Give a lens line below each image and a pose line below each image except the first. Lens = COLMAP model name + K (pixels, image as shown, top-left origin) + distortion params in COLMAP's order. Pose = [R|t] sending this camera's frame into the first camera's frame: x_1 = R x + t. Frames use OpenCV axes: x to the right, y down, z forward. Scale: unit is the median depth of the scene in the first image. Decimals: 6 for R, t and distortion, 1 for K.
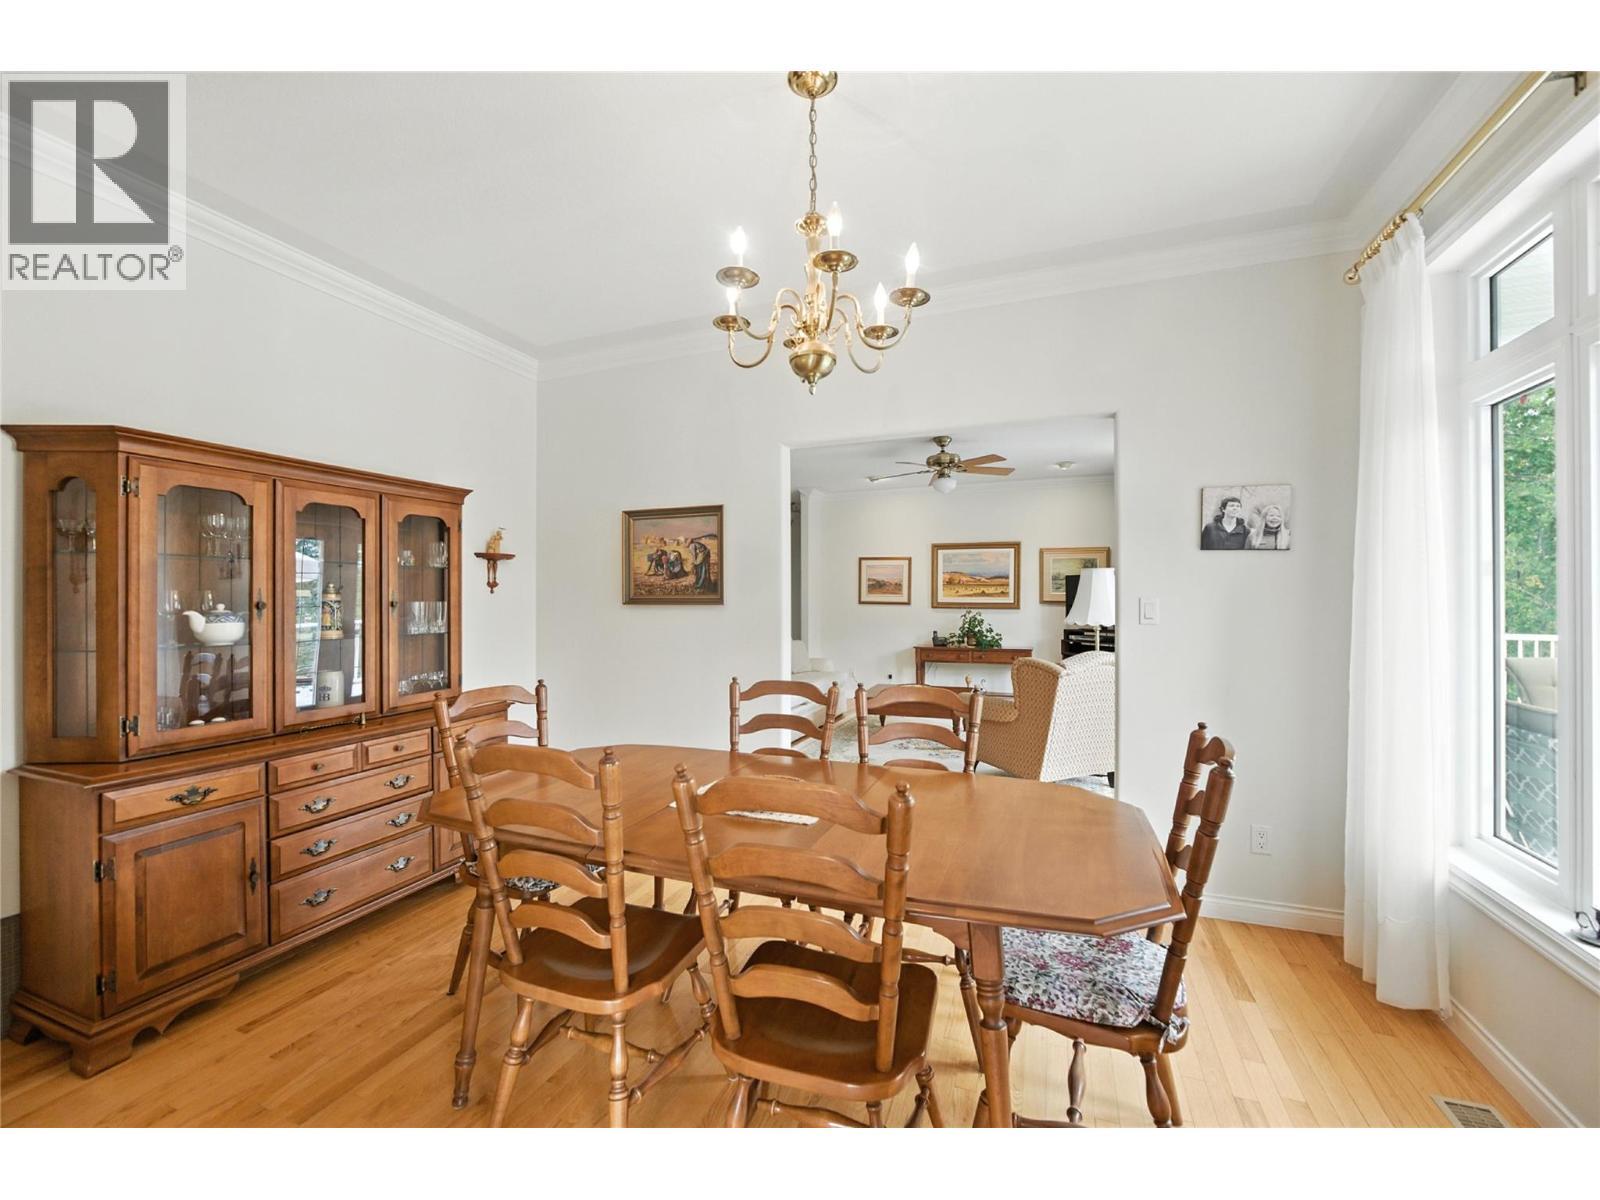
lens RADIAL K [[679.8, 0, 789.6], [0, 679.8, 600.8], [0, 0, 1]] dist [-0.015364, 0.003832]
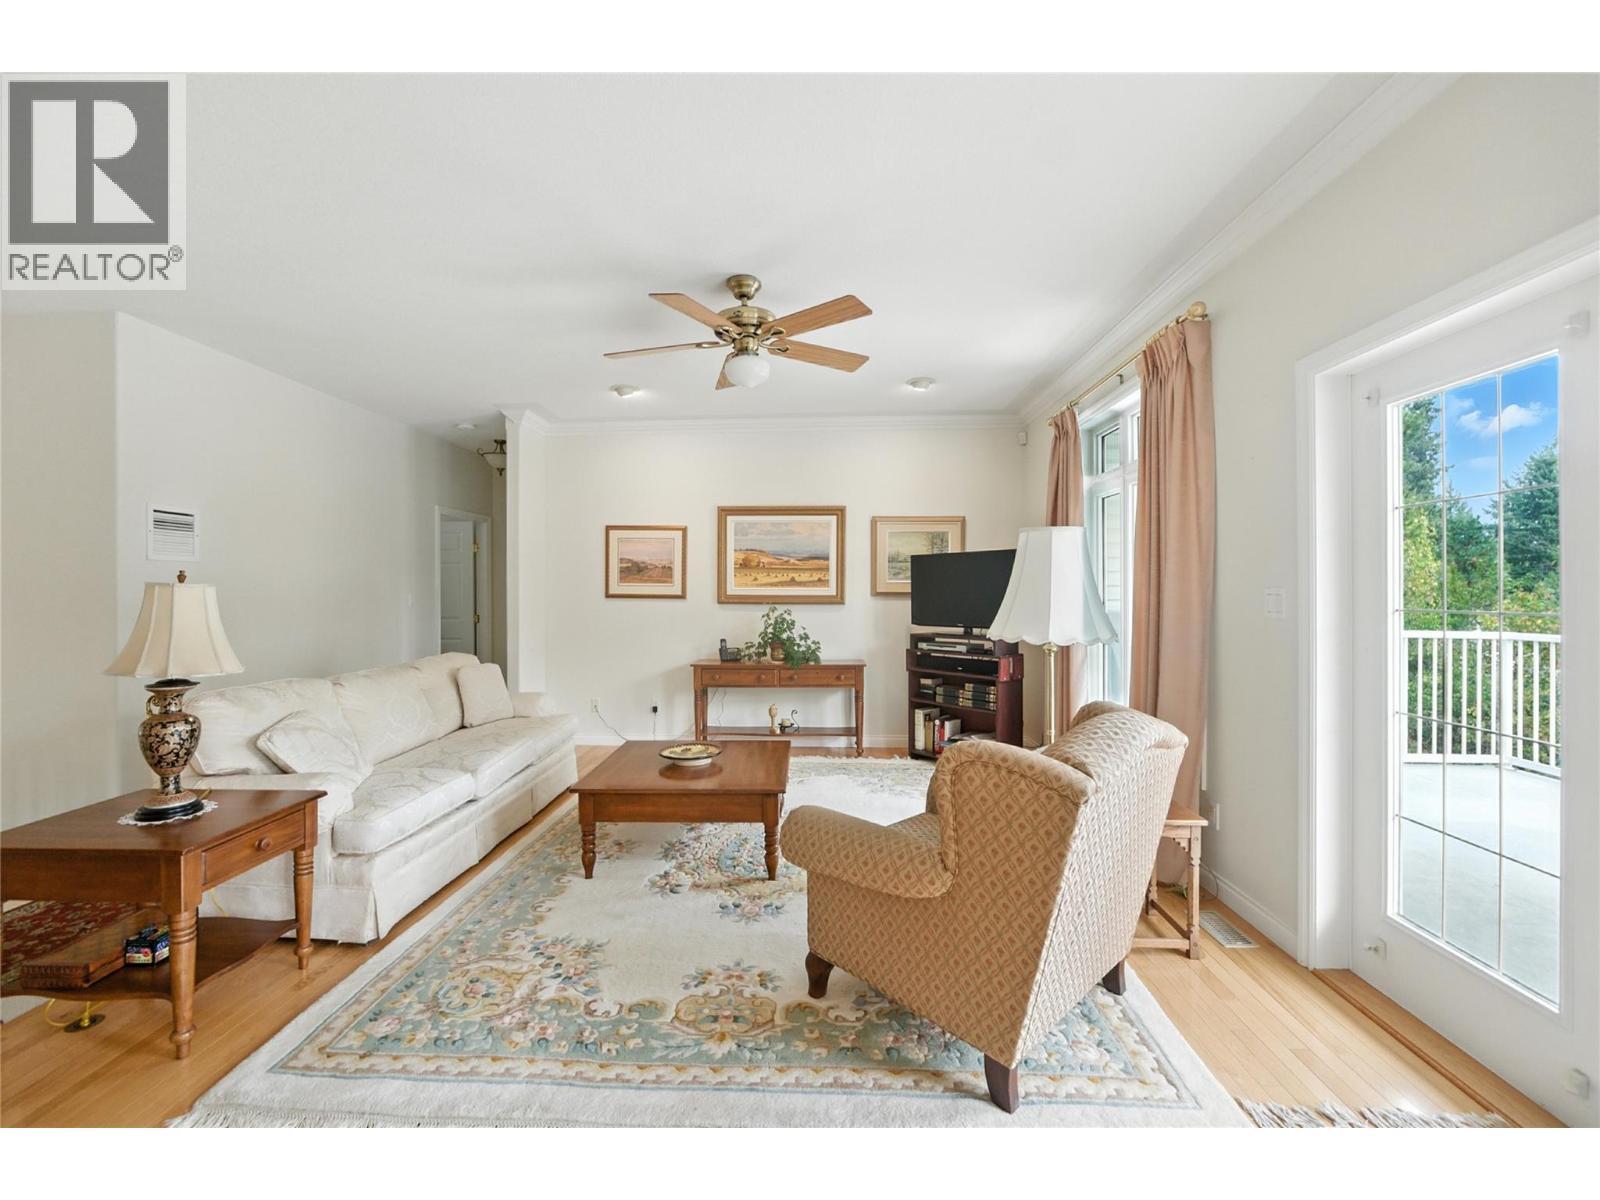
lens RADIAL K [[679.8, 0, 796.5], [0, 679.8, 591.3], [0, 0, 1]] dist [-0.015364, 0.003832]
pose [[0.945355, -0.002726, 0.326031, 0.068364], [0.003188, 0.999995, -0.000881, -0.000594], [-0.326027, 0.001872, 0.945359, 0.361732]]
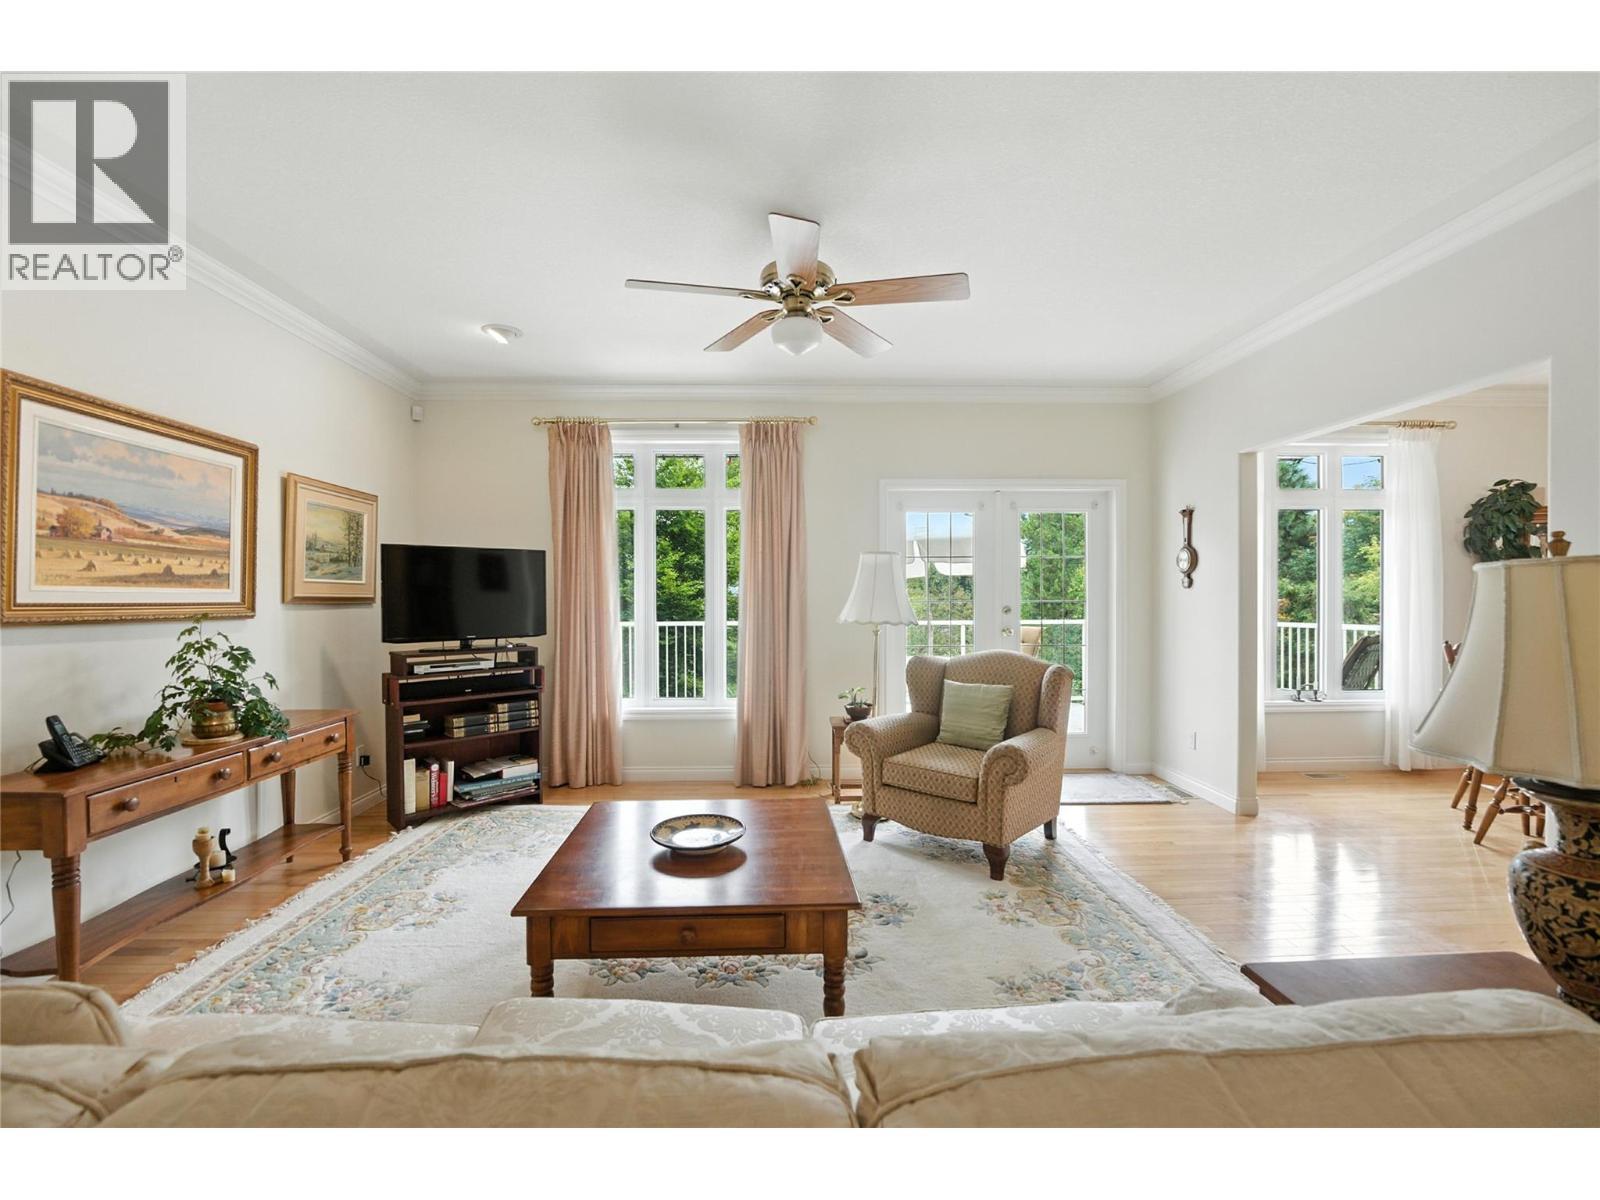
lens RADIAL K [[679.8, 0, 784.0], [0, 679.8, 611.8], [0, 0, 1]] dist [-0.015364, 0.003832]
pose [[-0.369888, -0.019005, 0.928882, -0.132635], [0.003998, 0.999749, 0.022047, 0.001169], [-0.929068, 0.011868, -0.369719, 0.850879]]
